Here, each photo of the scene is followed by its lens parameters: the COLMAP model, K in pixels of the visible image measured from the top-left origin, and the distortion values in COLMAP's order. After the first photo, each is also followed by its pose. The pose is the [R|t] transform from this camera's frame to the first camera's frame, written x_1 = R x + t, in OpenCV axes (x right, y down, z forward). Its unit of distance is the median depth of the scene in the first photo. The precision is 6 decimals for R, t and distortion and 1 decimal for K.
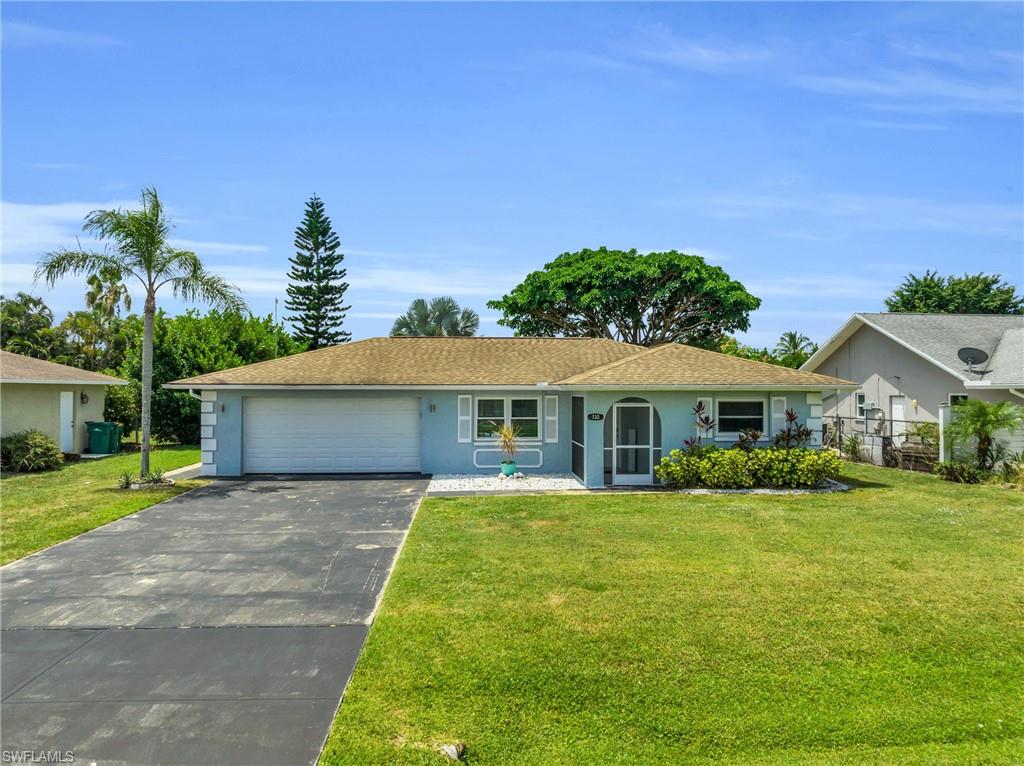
lens RADIAL K [[722.7, 0, 512.0], [0, 722.7, 383.0], [0, 0, 1]] dist [-0.050690, 0.025472]
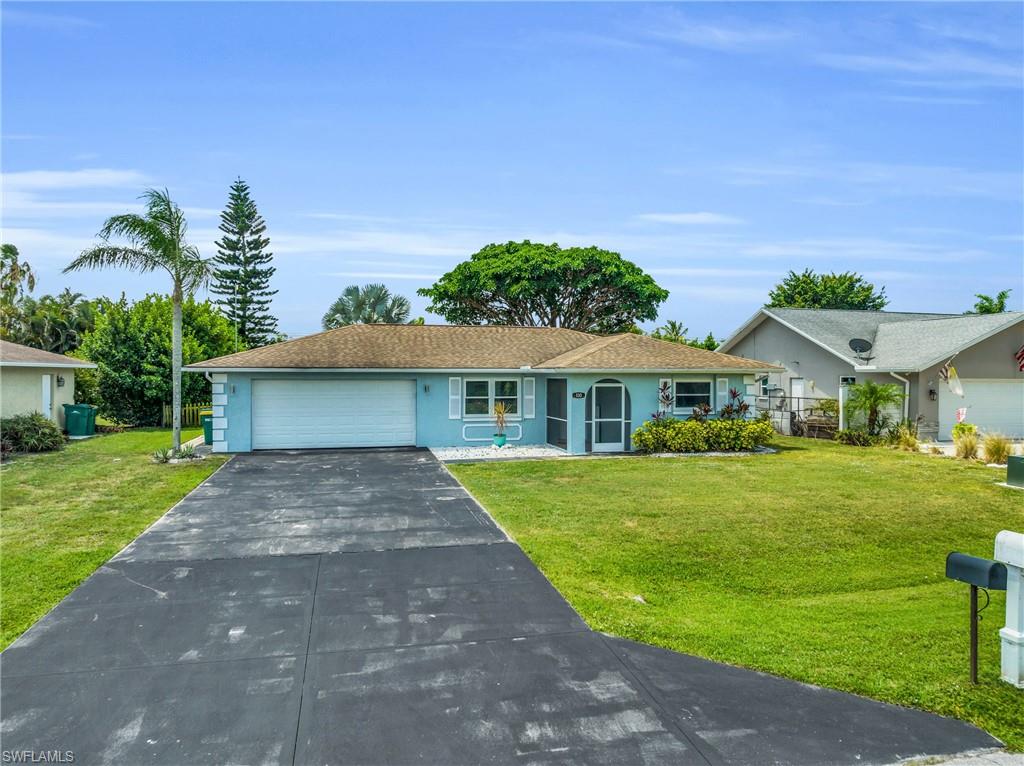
lens RADIAL K [[722.7, 0, 512.0], [0, 722.7, 383.0], [0, 0, 1]] dist [-0.050690, 0.025472]
pose [[0.985849, -0.002061, 0.167622, -0.156569], [-0.001716, 0.999748, 0.022382, 0.000343], [-0.167626, -0.022353, 0.985597, -0.126182]]
